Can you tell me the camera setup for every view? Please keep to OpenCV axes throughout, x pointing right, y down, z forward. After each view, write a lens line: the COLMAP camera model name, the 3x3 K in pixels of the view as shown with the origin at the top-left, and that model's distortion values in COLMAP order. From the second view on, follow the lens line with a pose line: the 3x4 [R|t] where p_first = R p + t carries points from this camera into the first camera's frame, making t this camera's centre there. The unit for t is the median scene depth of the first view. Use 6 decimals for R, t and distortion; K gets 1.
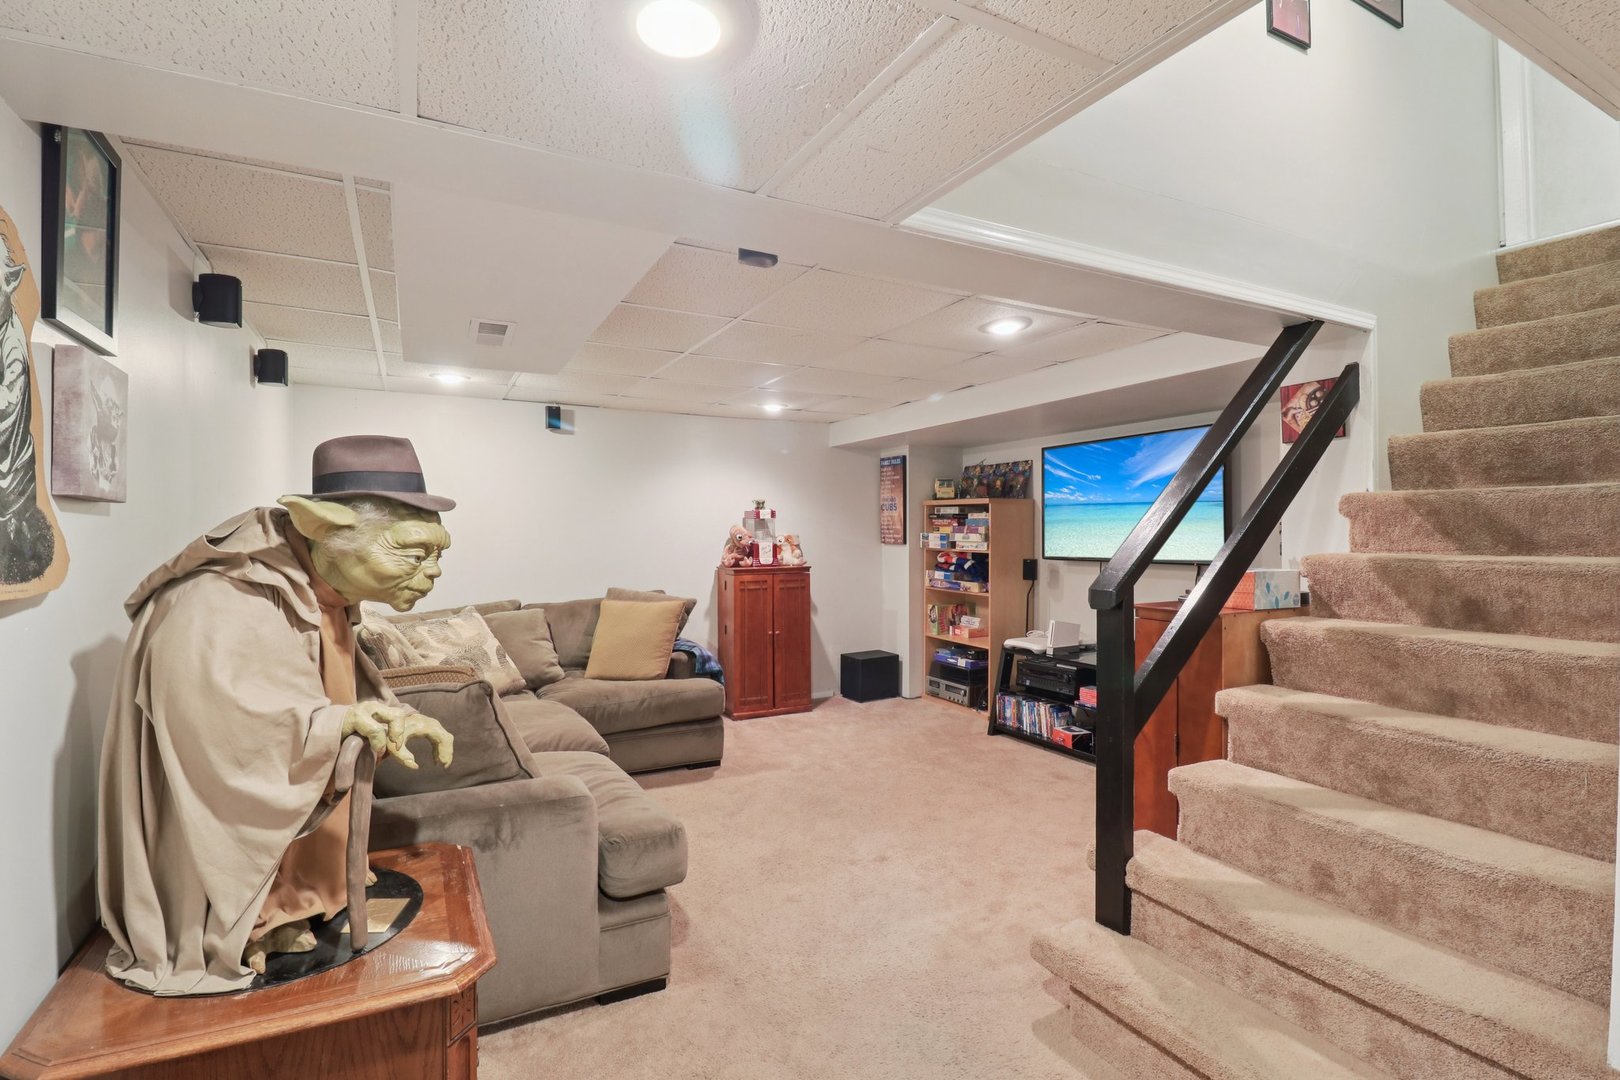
lens RADIAL K [[760.6, 0, 811.2], [0, 760.6, 544.9], [0, 0, 1]] dist [-0.005163, -0.007499]
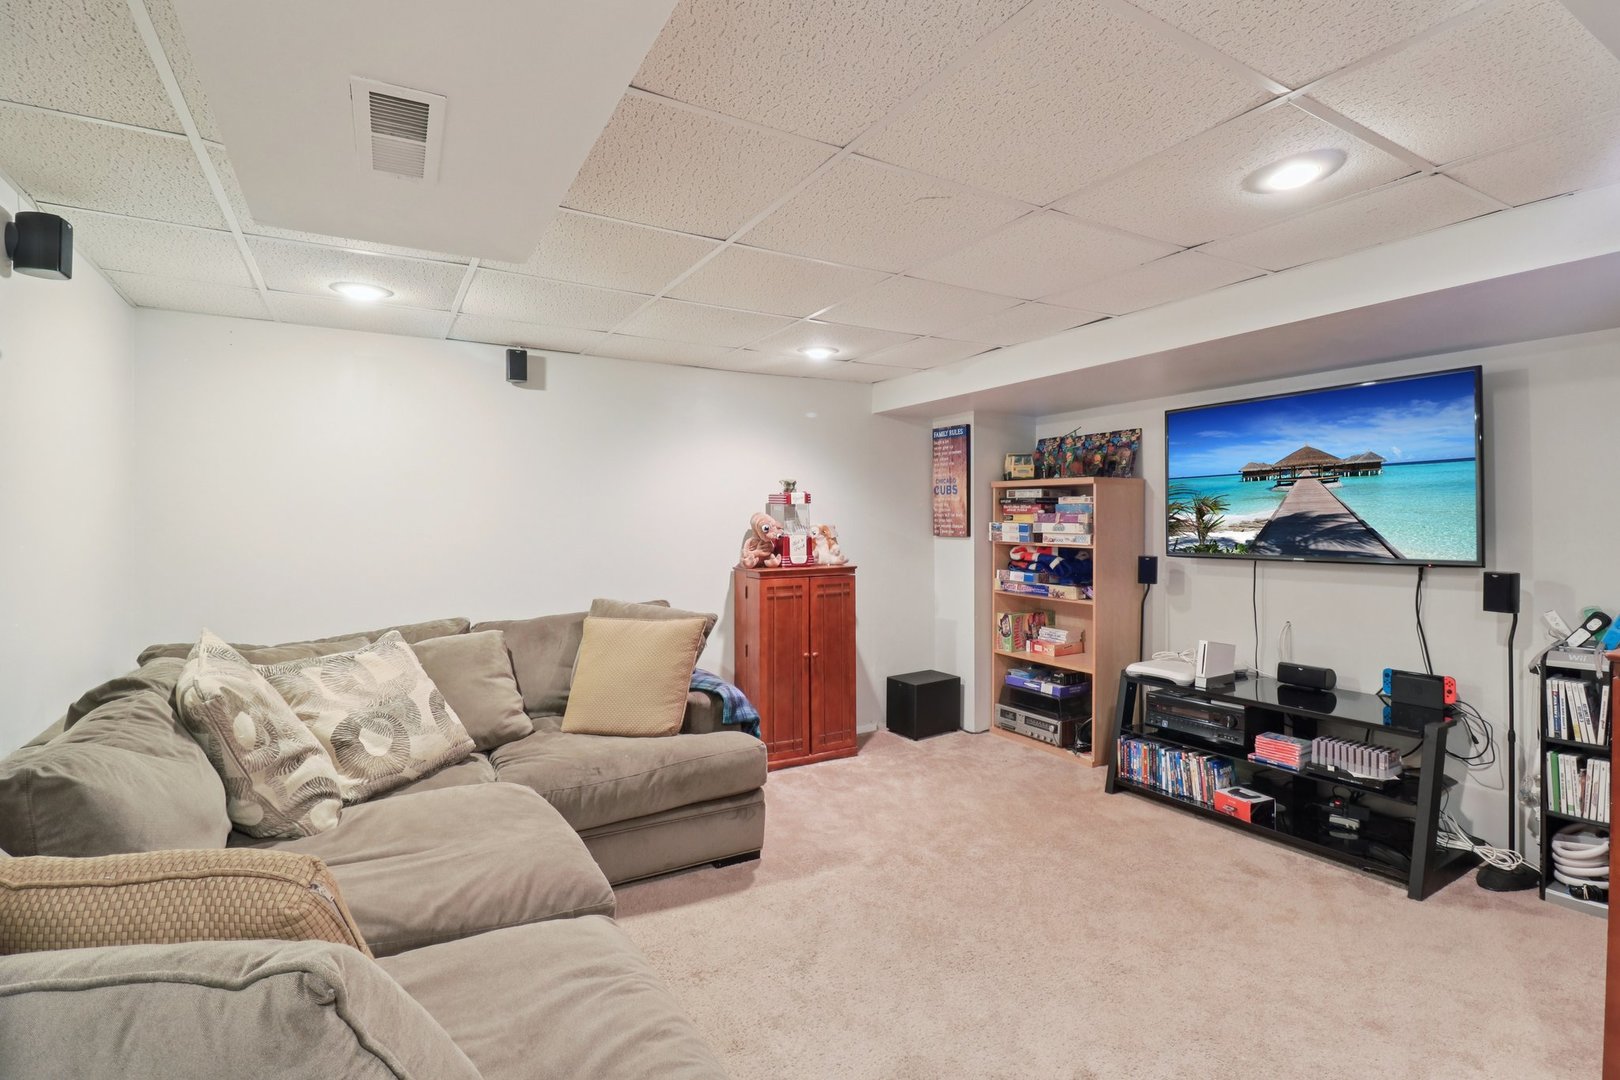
lens RADIAL K [[760.6, 0, 807.4], [0, 760.6, 522.6], [0, 0, 1]] dist [-0.005163, -0.007499]
pose [[0.999189, -0.001676, 0.040243, -0.091035], [0.002303, 0.999876, -0.015553, -0.004333], [-0.040212, 0.015633, 0.999069, 0.264086]]
